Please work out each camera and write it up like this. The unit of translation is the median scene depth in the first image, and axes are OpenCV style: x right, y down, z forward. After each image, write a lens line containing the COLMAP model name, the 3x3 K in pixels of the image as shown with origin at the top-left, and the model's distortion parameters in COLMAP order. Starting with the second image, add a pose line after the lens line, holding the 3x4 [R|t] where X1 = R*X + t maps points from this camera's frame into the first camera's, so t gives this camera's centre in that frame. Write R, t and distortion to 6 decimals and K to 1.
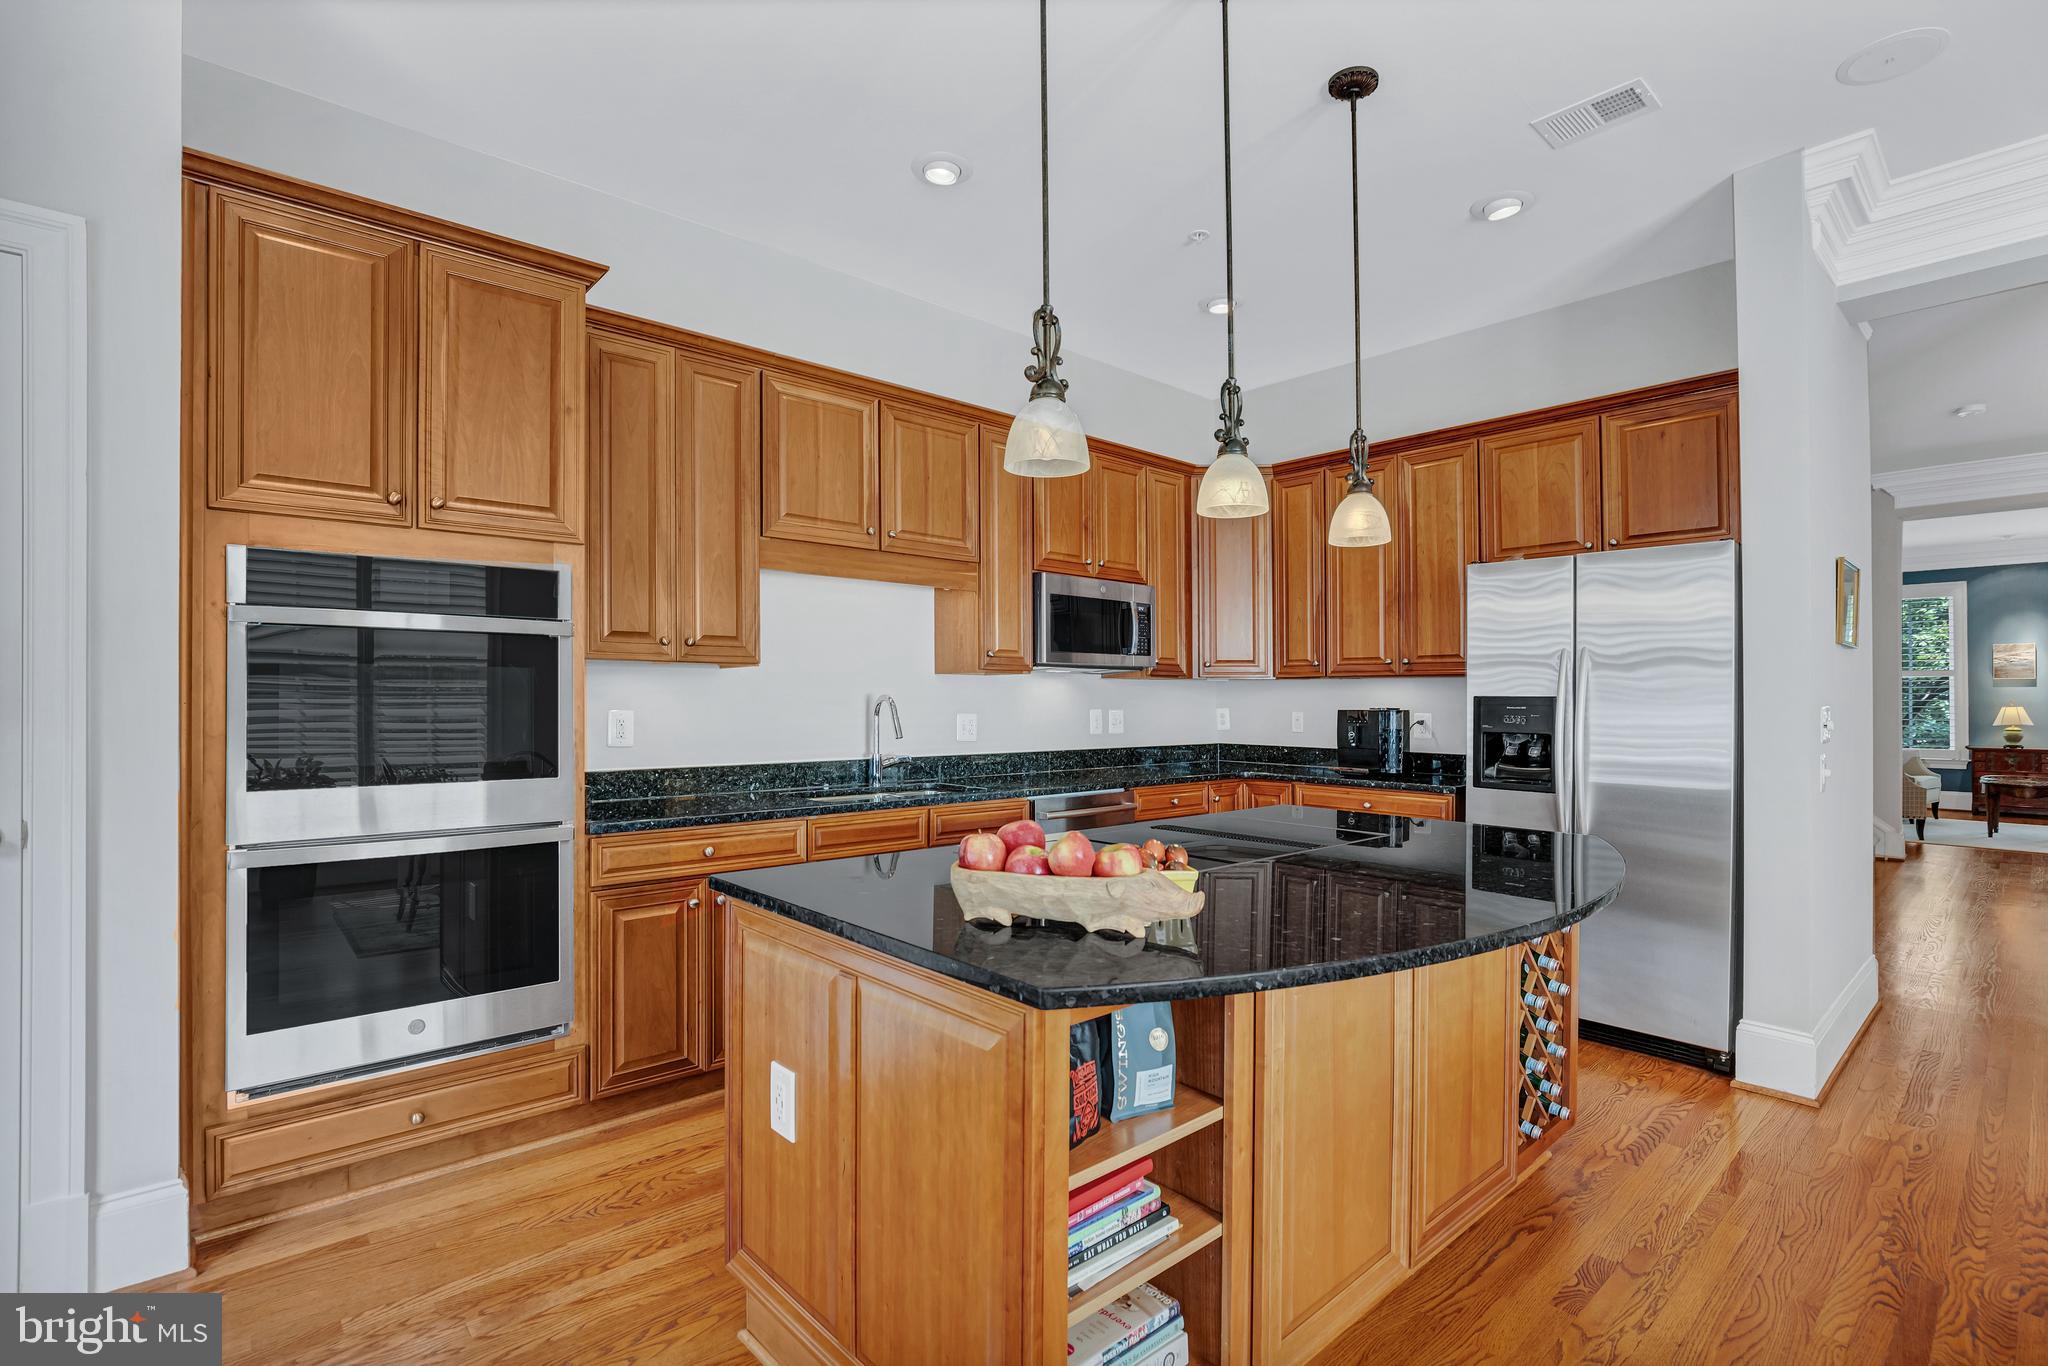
lens RADIAL K [[926.4, 0, 1034.5], [0, 926.4, 698.7], [0, 0, 1]] dist [-0.018678, 0.000885]
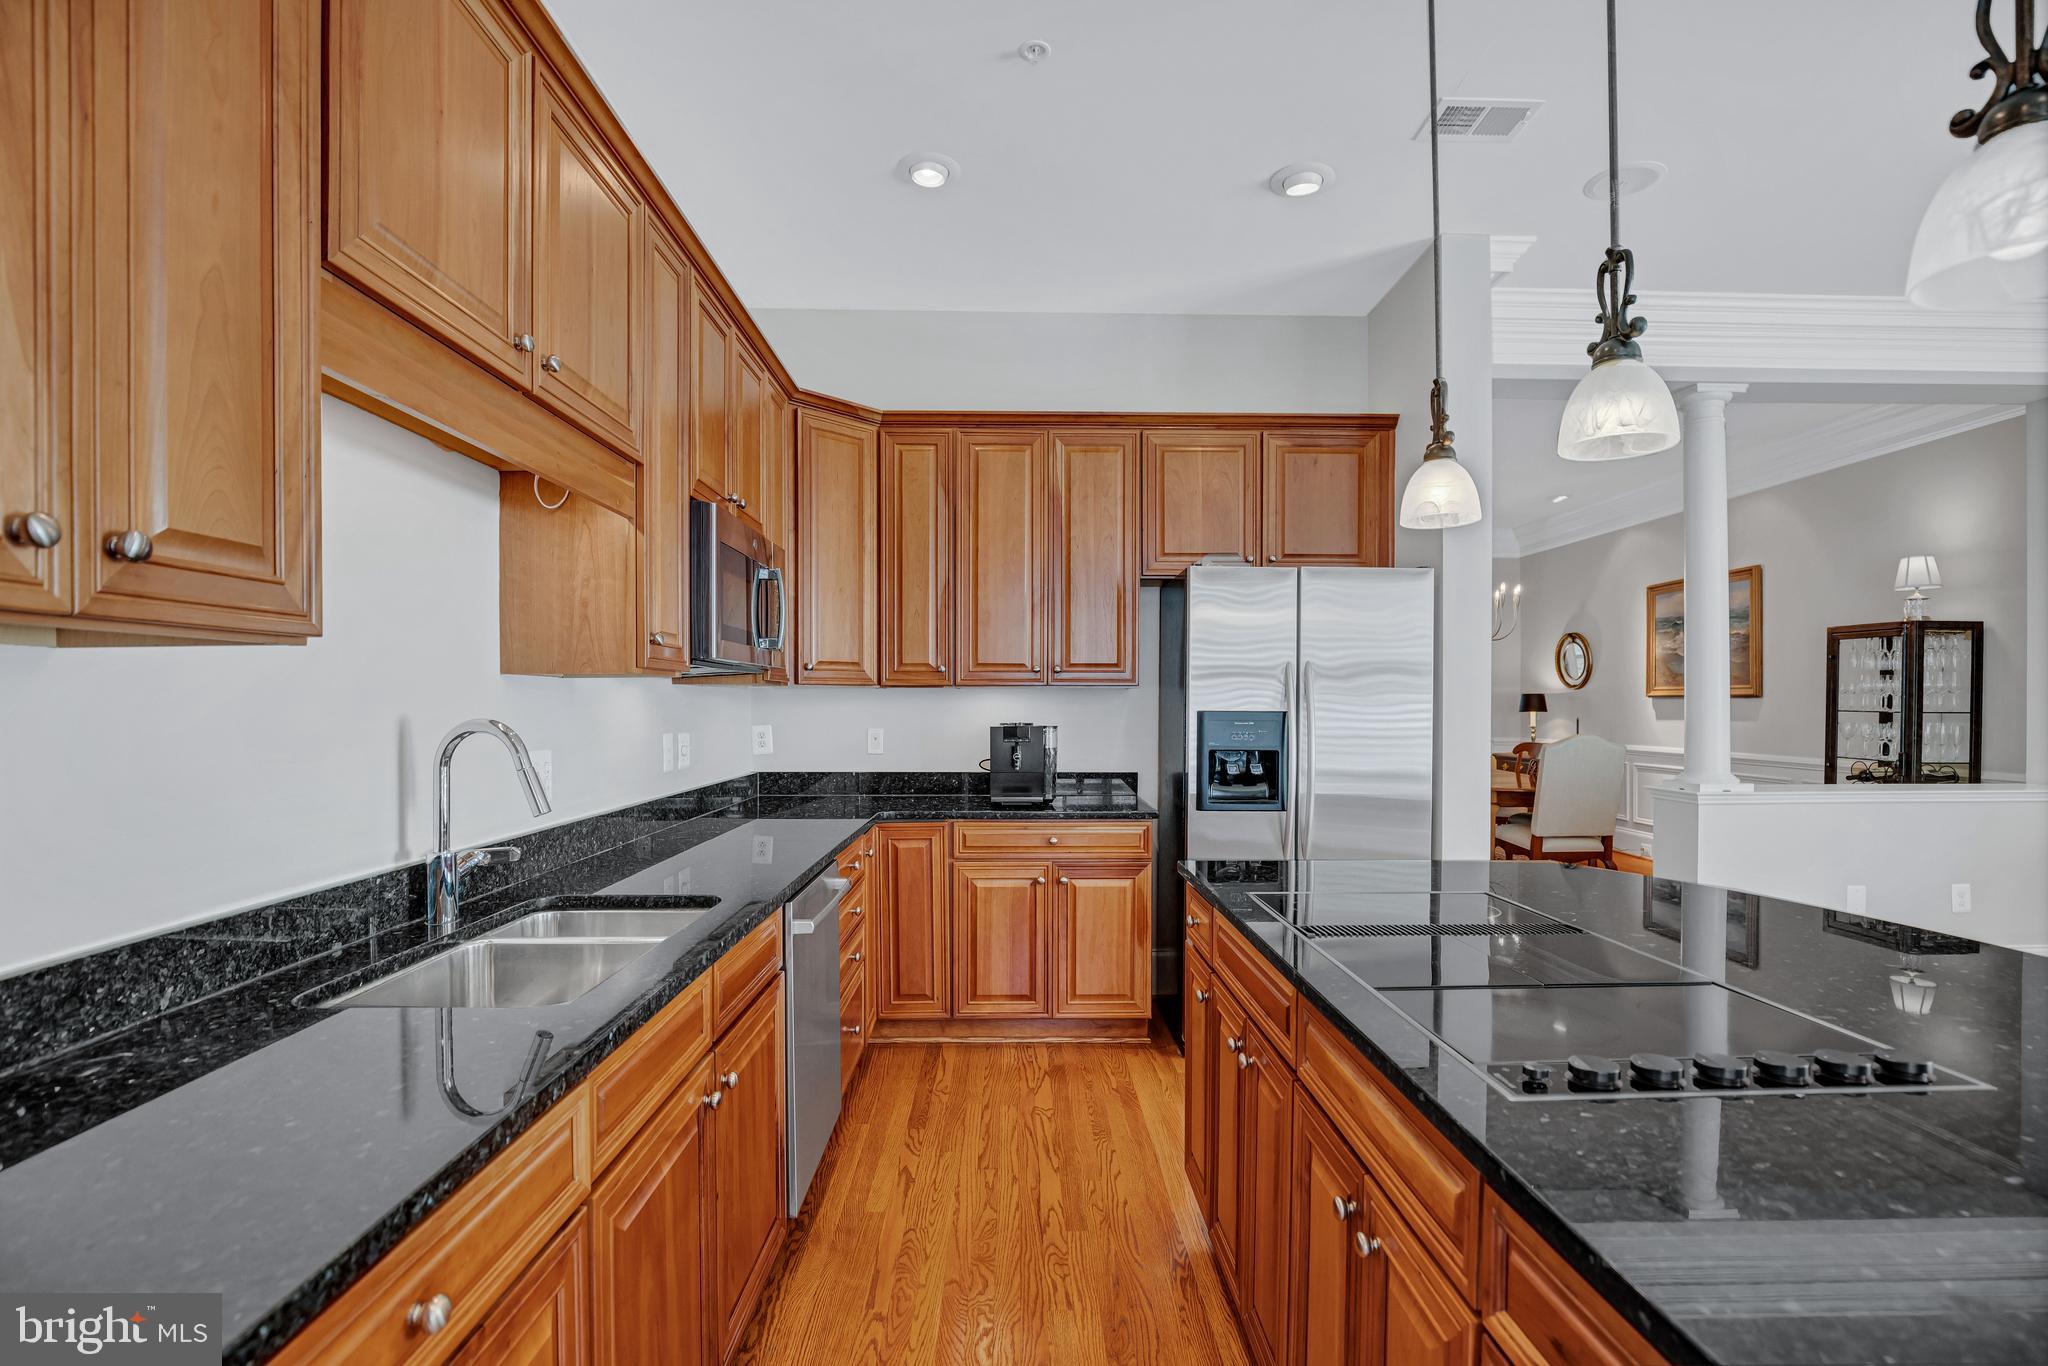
lens RADIAL K [[944.8, 0, 1007.2], [0, 944.8, 702.7], [0, 0, 1]] dist [-0.018980, -0.005546]
pose [[0.662745, -0.001542, 0.748844, -0.399909], [0.001941, 0.999998, 0.000341, -0.012917], [-0.748843, 0.001228, 0.662746, 0.601829]]
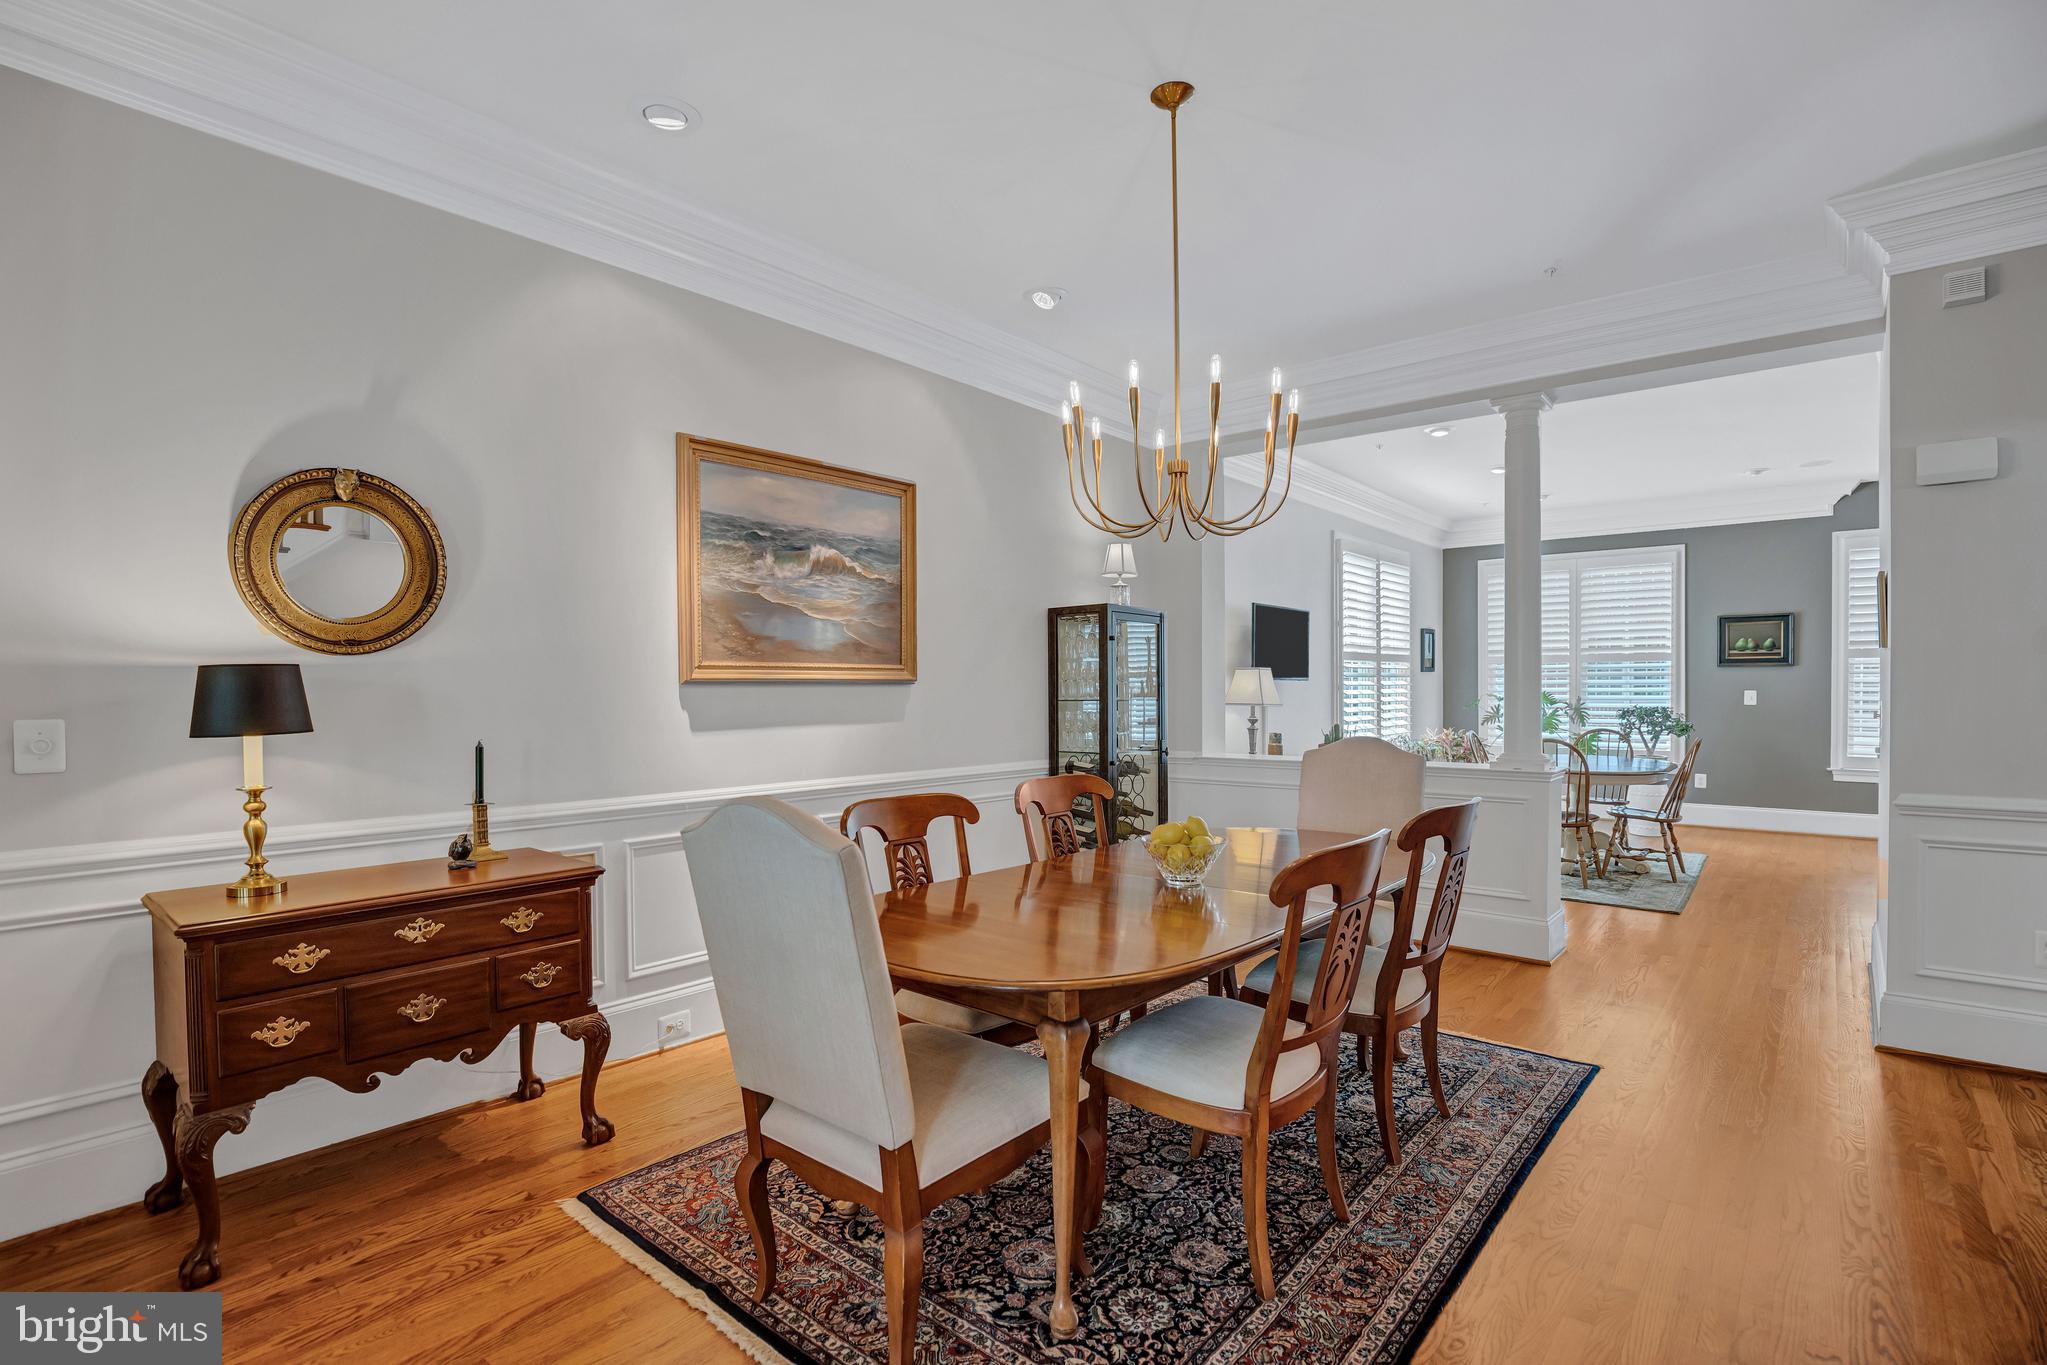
lens RADIAL K [[974.0, 0, 987.2], [0, 974.0, 694.5], [0, 0, 1]] dist [-0.038624, 0.010457]
pose [[-0.991593, 0.003028, -0.129363, 2.252876], [0.001803, 0.999952, 0.009588, -0.019521], [0.129385, 0.009274, -0.991551, 2.079004]]
